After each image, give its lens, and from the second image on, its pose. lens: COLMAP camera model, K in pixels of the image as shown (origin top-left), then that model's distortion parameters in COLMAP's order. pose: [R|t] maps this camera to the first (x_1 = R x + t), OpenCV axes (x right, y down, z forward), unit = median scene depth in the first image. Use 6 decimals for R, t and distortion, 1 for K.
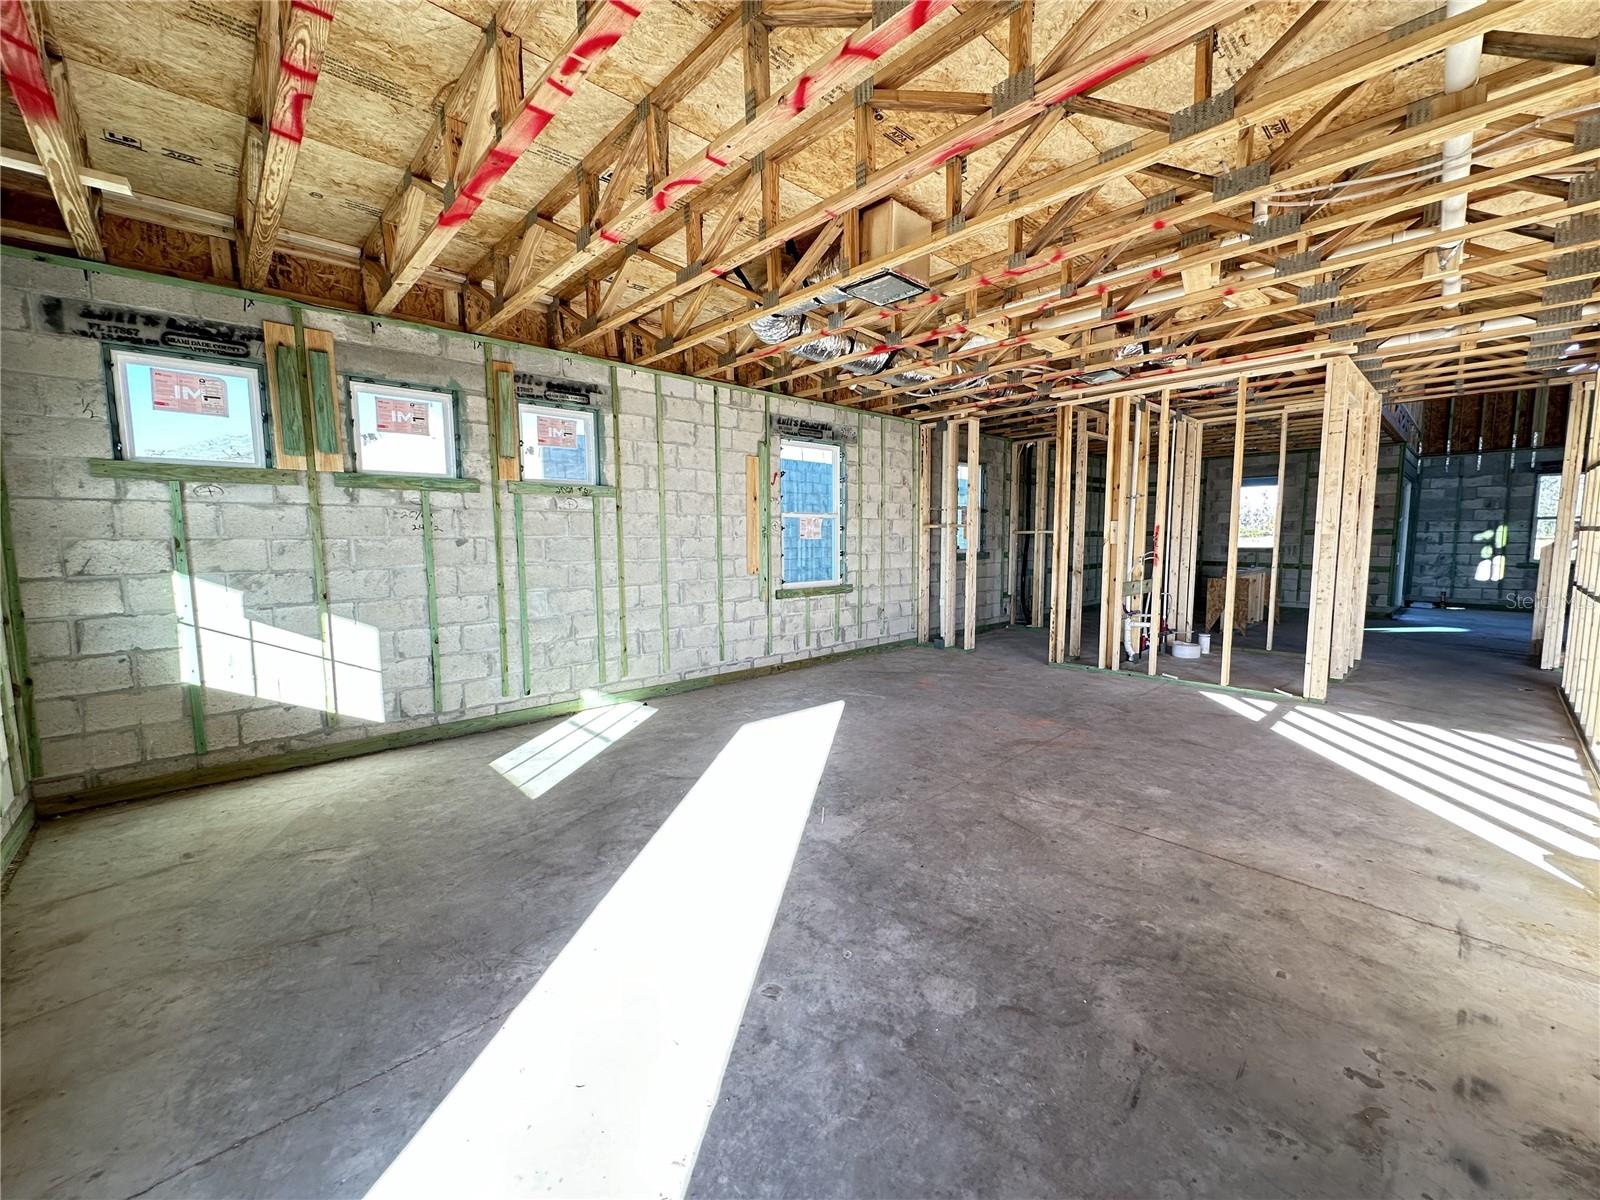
lens RADIAL K [[638.1, 0, 794.4], [0, 638.1, 598.1], [0, 0, 1]] dist [-0.000947, 0.000268]
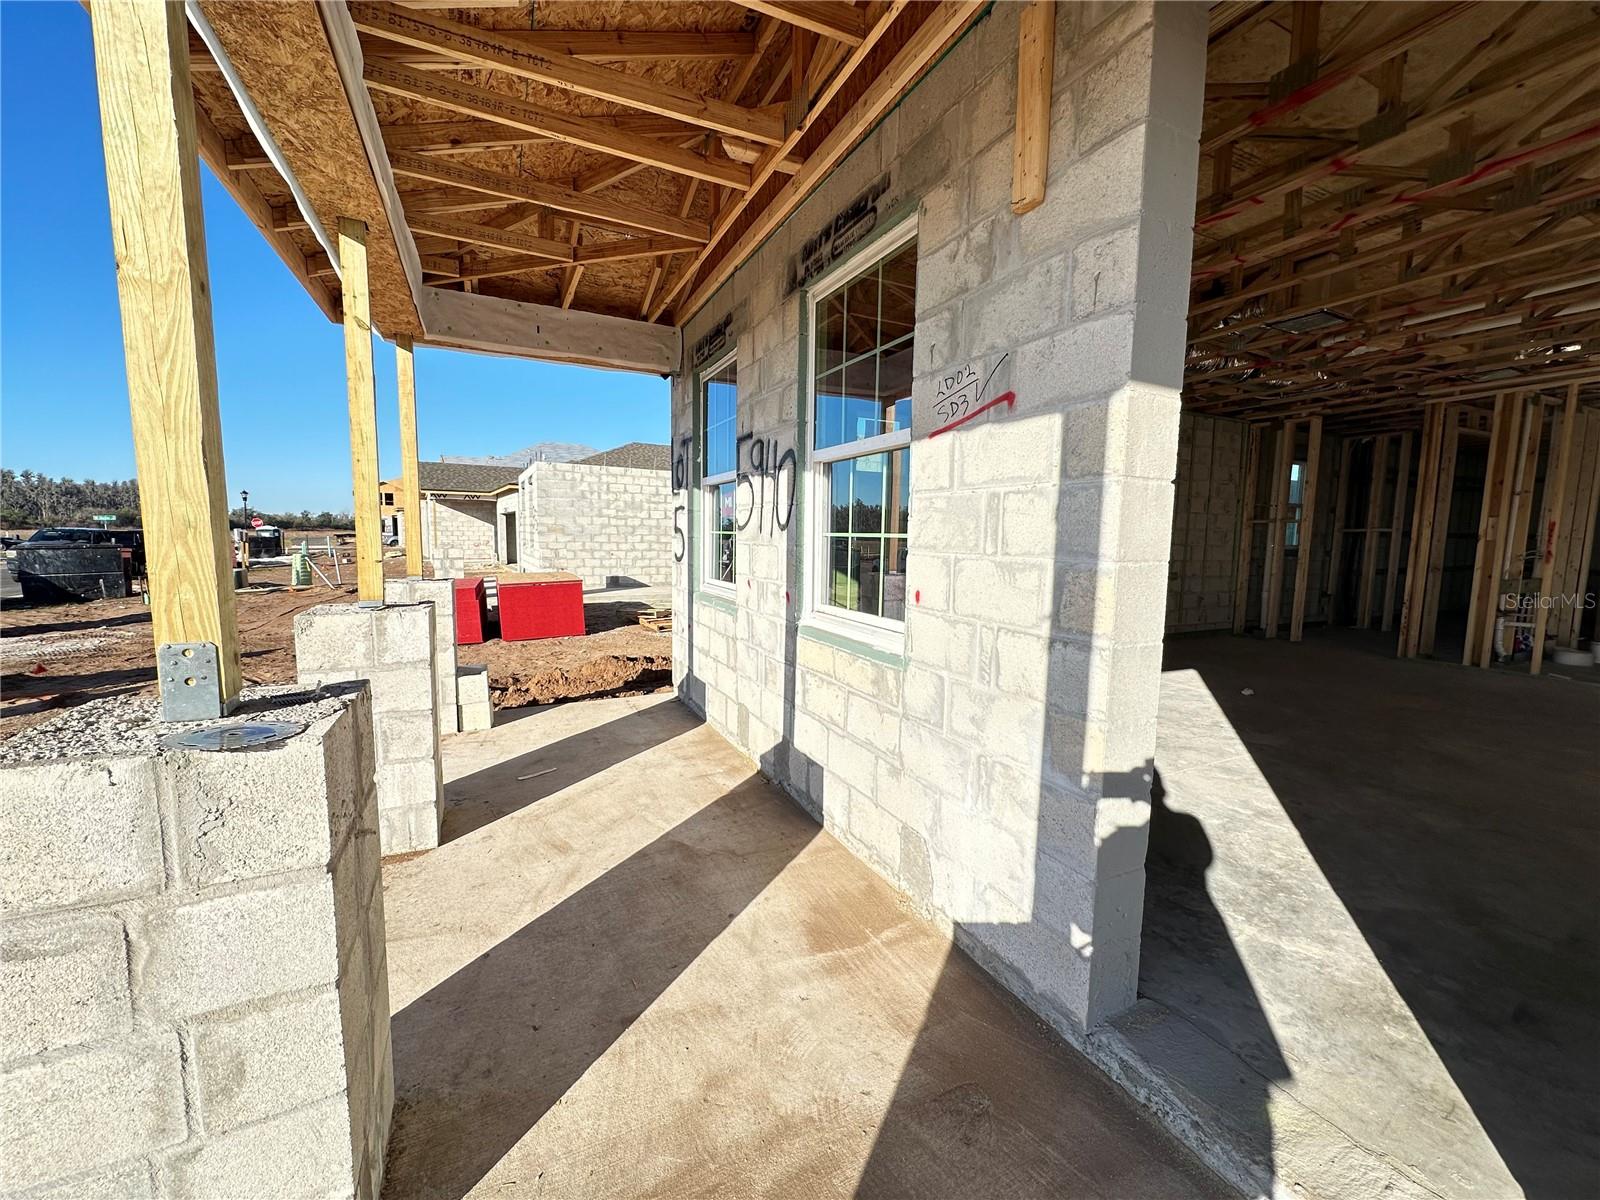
lens RADIAL K [[638.1, 0, 795.0], [0, 638.1, 598.9], [0, 0, 1]] dist [-0.000947, 0.000268]
pose [[0.954963, 0.050444, -0.292405, -0.224368], [-0.049381, 0.998719, 0.011022, 0.045052], [0.292586, 0.003914, 0.956231, -0.249443]]
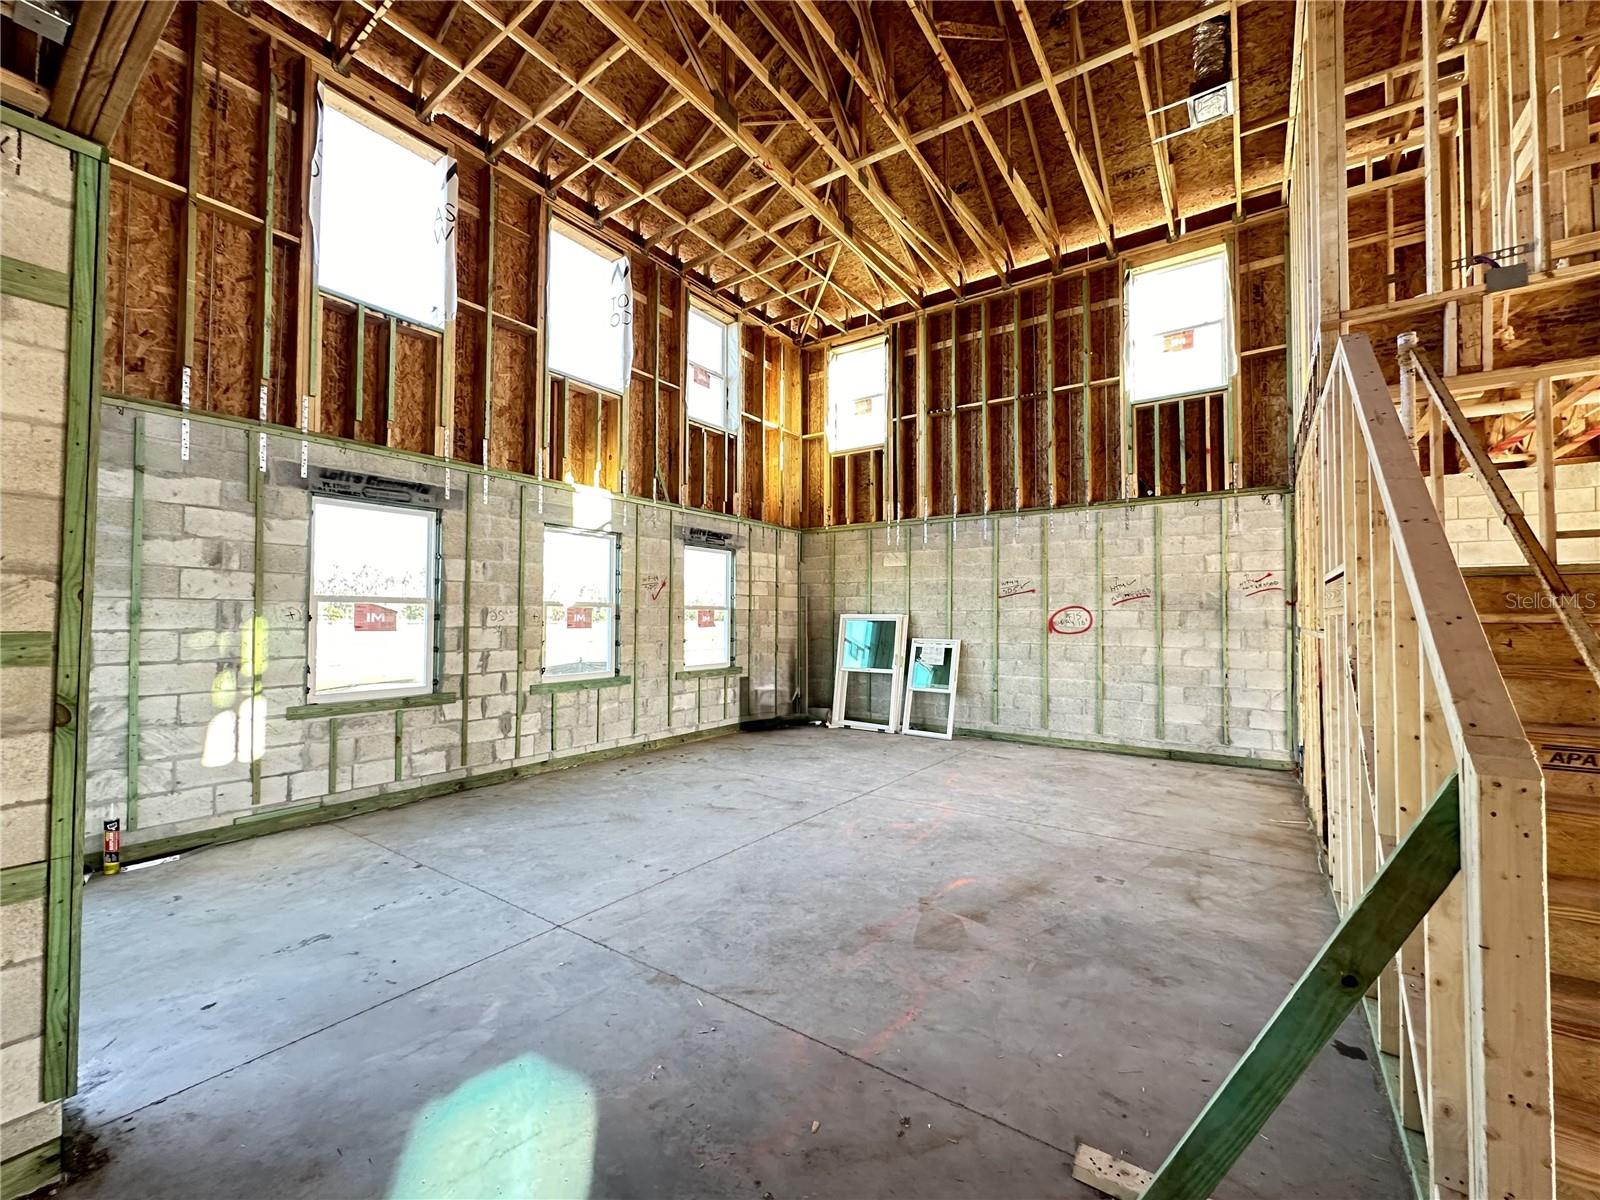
lens RADIAL K [[638.1, 0, 793.2], [0, 638.1, 600.5], [0, 0, 1]] dist [-0.000947, 0.000268]
pose [[-0.200127, 0.029849, 0.979315, 0.396169], [0.093687, 0.995539, -0.011198, -0.051817], [-0.975280, 0.089508, -0.202031, 0.449909]]
